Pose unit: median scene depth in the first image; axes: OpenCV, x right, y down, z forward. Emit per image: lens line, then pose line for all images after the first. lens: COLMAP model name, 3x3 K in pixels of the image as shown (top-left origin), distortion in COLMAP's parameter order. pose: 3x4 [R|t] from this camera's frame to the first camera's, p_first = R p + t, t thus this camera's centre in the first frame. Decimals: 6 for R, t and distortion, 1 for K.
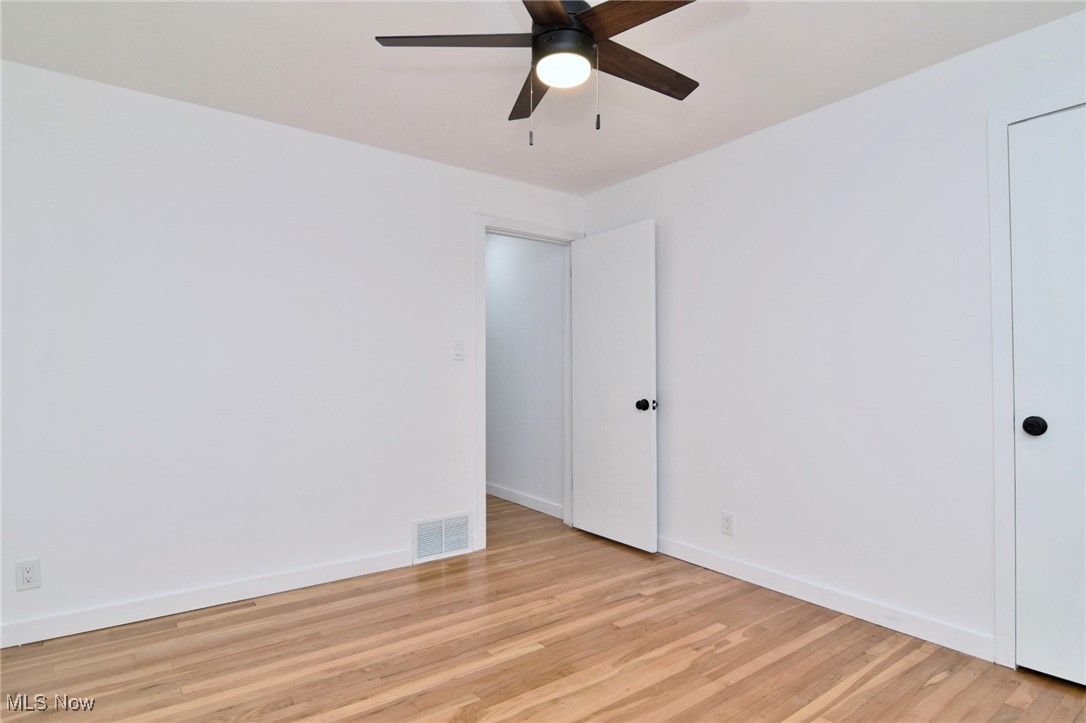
lens RADIAL K [[578.7, 0, 543.0], [0, 578.7, 361.5], [0, 0, 1]] dist [-0.013390, -0.001727]
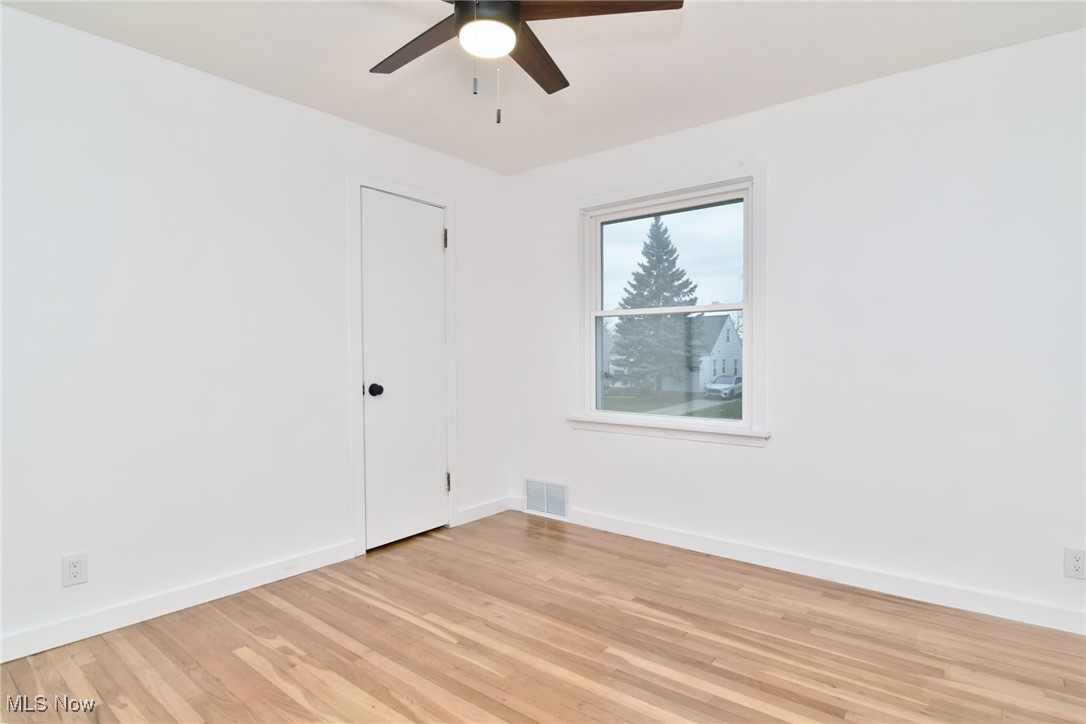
lens RADIAL K [[578.7, 0, 543.0], [0, 578.7, 362.0], [0, 0, 1]] dist [-0.013390, -0.001727]
pose [[-0.250300, -0.008254, 0.968133, -0.689235], [-0.012798, 0.999904, 0.005216, 0.020467], [-0.968084, -0.011085, -0.250382, 0.855609]]
